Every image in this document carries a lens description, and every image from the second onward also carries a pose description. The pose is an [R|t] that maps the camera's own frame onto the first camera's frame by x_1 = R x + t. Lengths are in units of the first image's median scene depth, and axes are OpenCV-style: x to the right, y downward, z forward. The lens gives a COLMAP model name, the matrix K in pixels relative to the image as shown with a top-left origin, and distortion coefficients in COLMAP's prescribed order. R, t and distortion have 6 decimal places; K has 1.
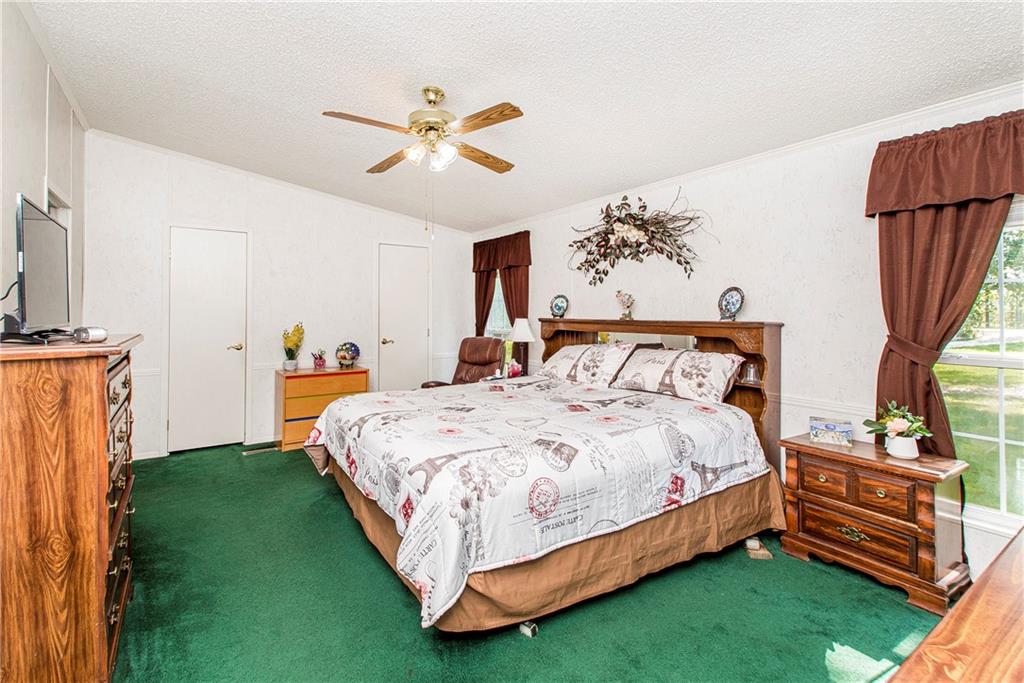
lens RADIAL K [[483.0, 0, 510.2], [0, 483.0, 305.8], [0, 0, 1]] dist [-0.000044, -0.000090]
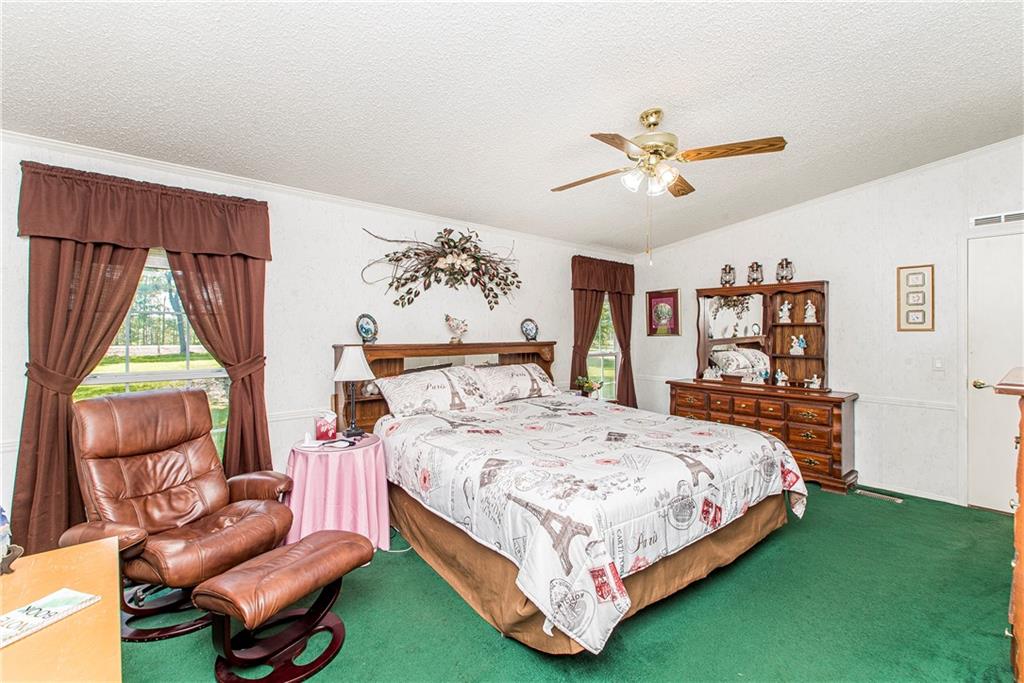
lens RADIAL K [[443.9, 0, 512.0], [0, 443.9, 341.5], [0, 0, 1]] dist [-0.033044, -0.000030]
pose [[-0.127009, -0.004467, 0.991892, -0.728060], [-0.001260, 0.999990, 0.004342, 0.020587], [-0.991901, -0.000698, -0.127013, 1.005173]]
